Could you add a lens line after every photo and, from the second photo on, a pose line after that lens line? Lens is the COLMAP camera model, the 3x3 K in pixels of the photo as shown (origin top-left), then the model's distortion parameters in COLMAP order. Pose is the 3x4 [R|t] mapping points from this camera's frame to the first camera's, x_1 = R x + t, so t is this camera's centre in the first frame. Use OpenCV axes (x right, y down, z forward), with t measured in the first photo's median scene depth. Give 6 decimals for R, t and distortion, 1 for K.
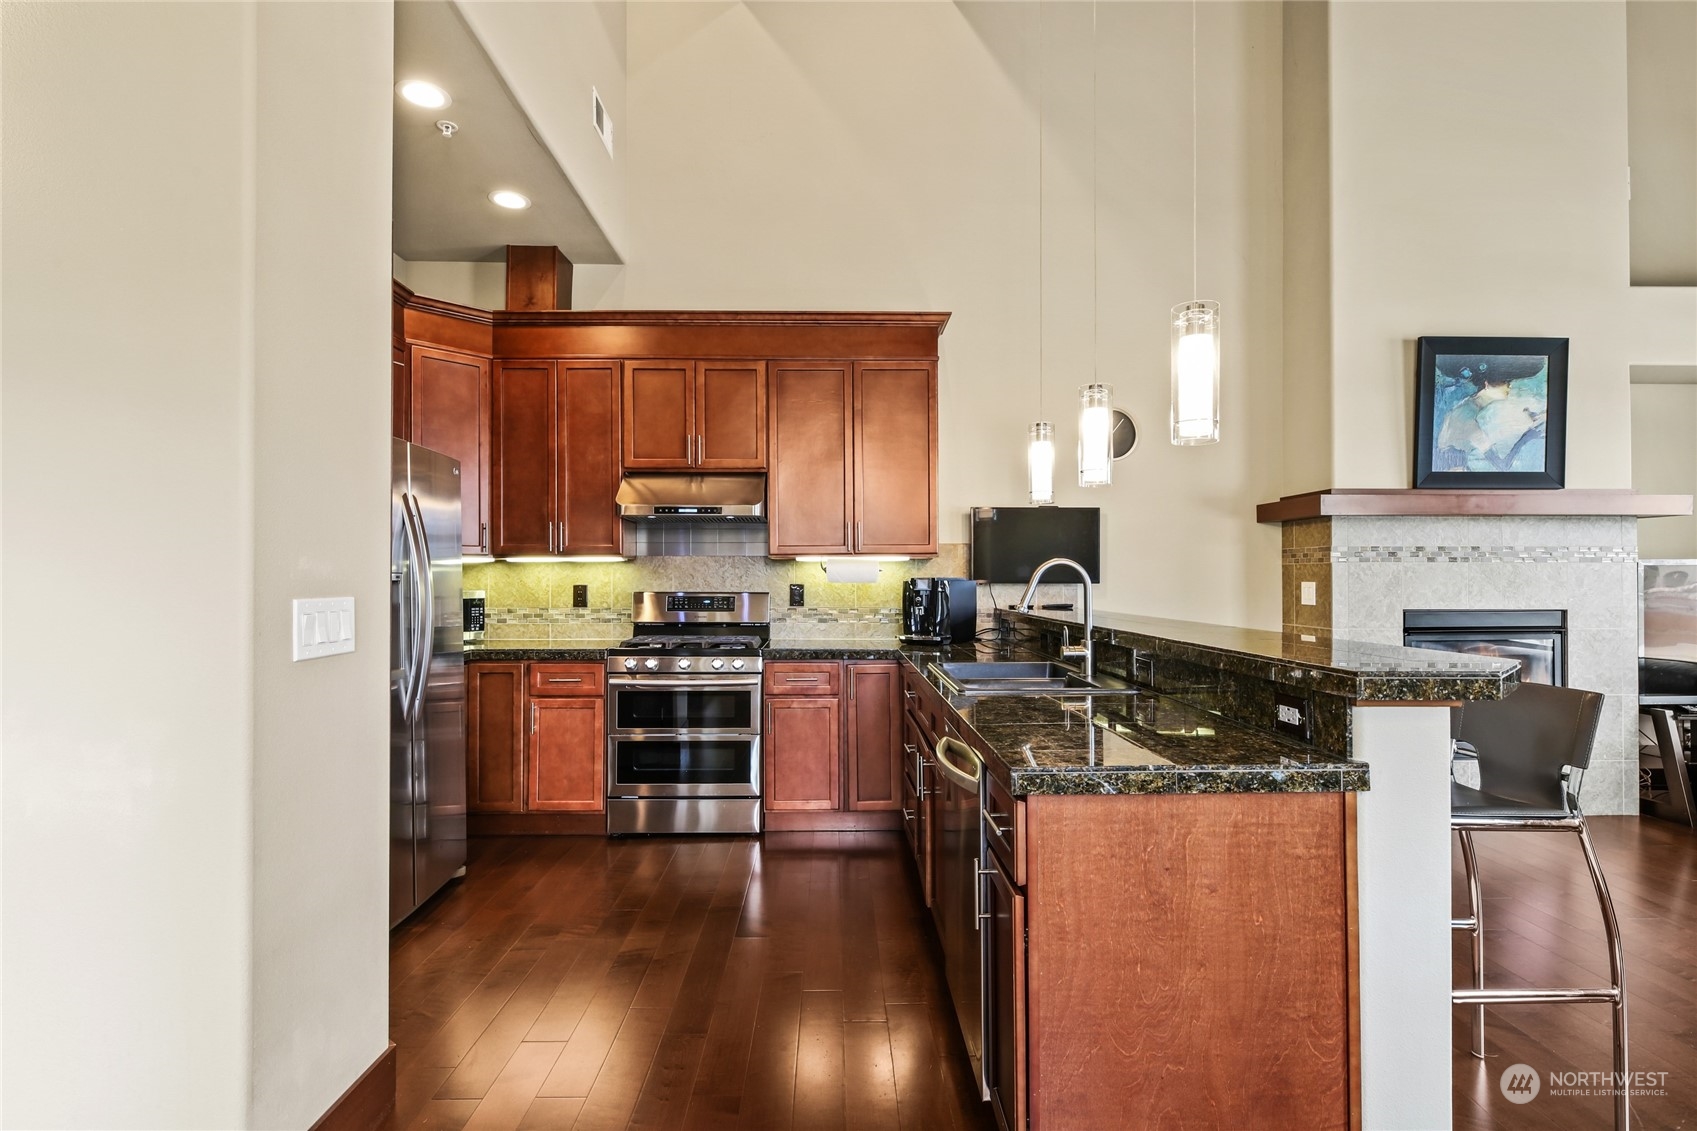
lens RADIAL K [[842.6, 0, 844.5], [0, 842.6, 572.1], [0, 0, 1]] dist [0.003568, -0.000972]
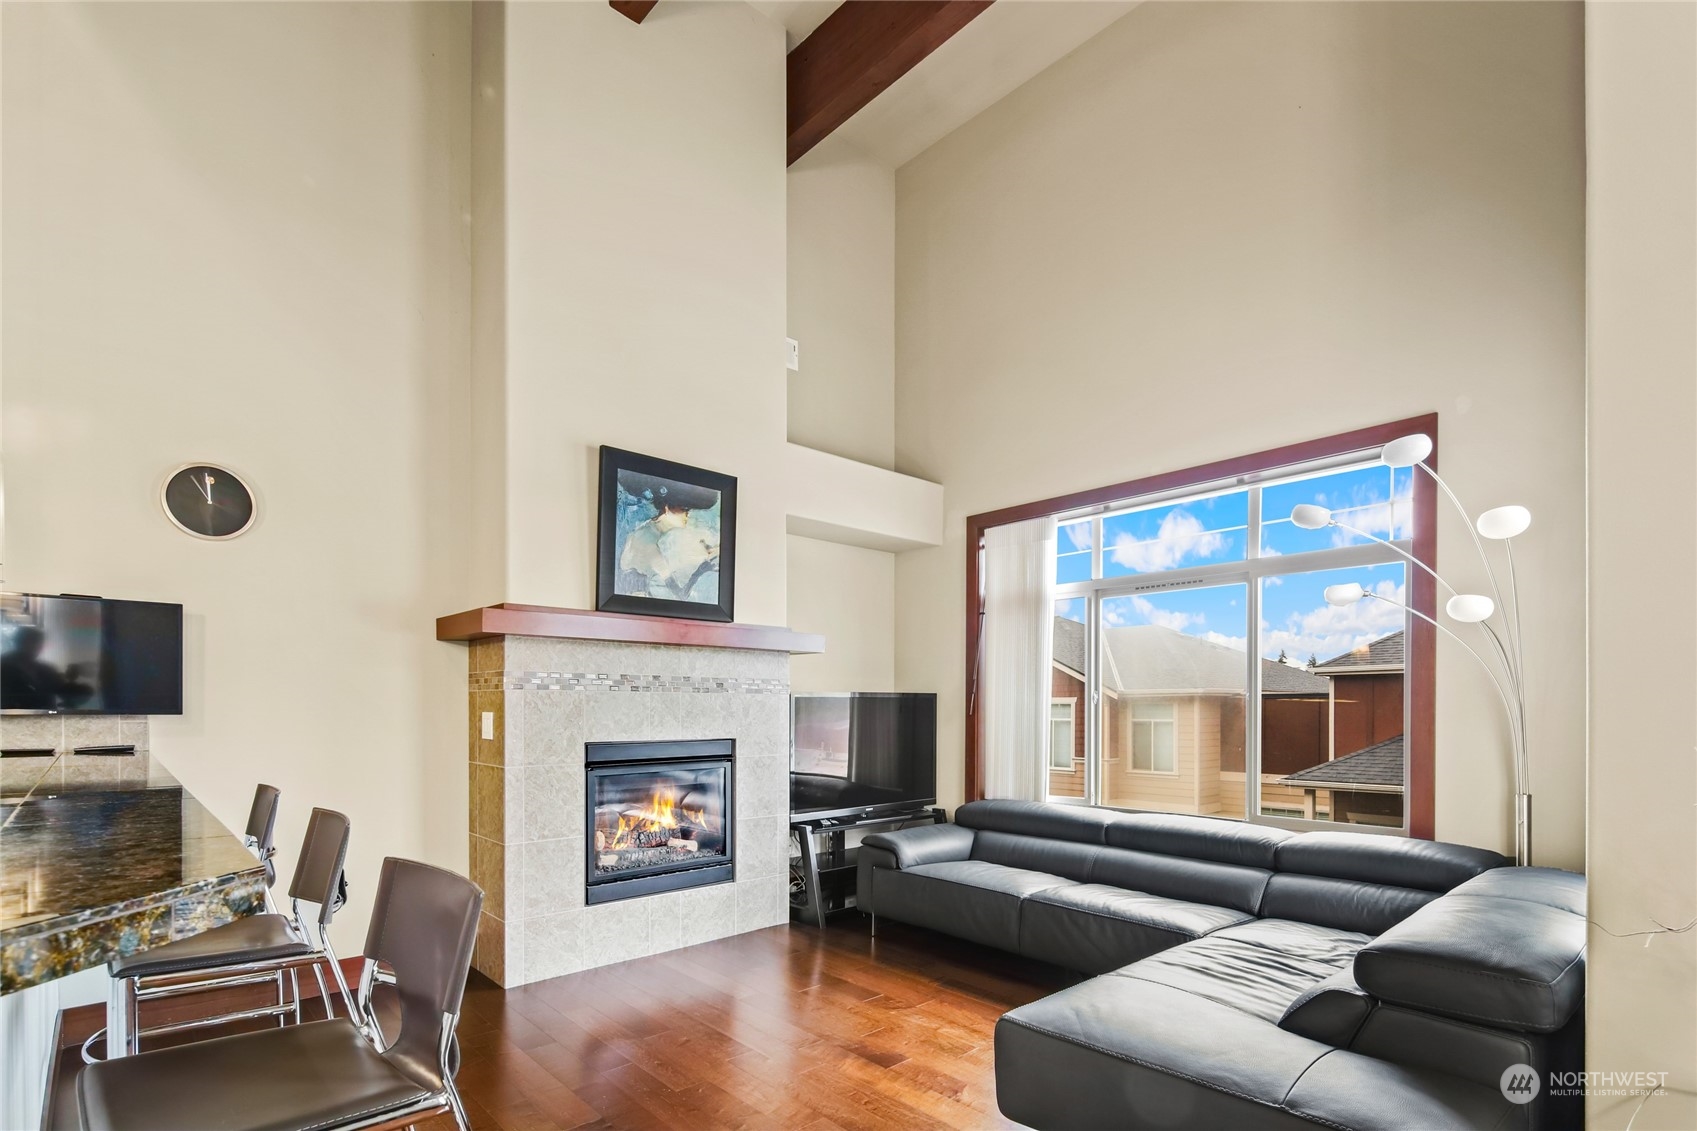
lens RADIAL K [[810.9, 0, 843.9], [0, 810.9, 714.1], [0, 0, 1]] dist [-0.001526, -0.000139]
pose [[0.752027, -0.003041, 0.659126, 0.294770], [-0.007564, 0.999884, 0.013243, 0.000056], [-0.659089, -0.014945, 0.751916, 0.156831]]
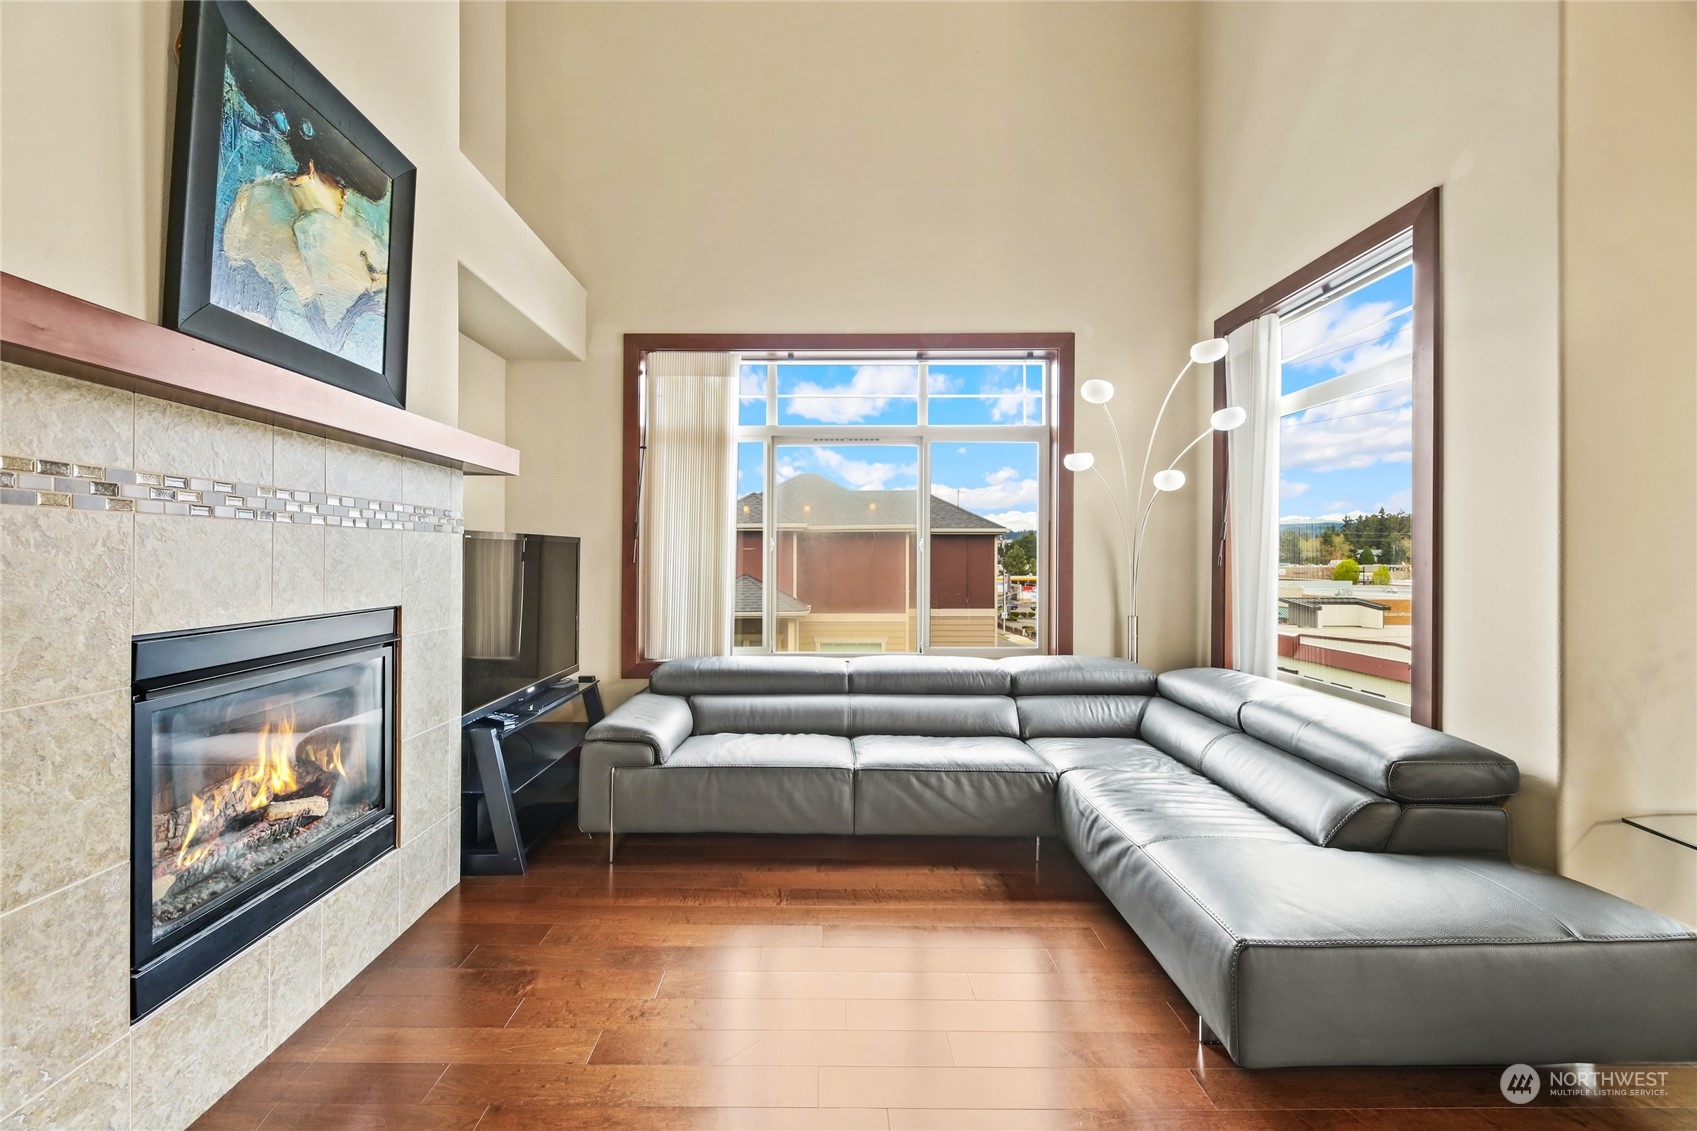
lens RADIAL K [[685.0, 0, 839.1], [0, 685.0, 556.9], [0, 0, 1]] dist [-0.003049, -0.001845]
pose [[0.001314, -0.000857, 0.999999, 0.353236], [-0.013944, 0.999902, 0.000876, 0.003622], [-0.999902, -0.013945, 0.001302, 0.678861]]
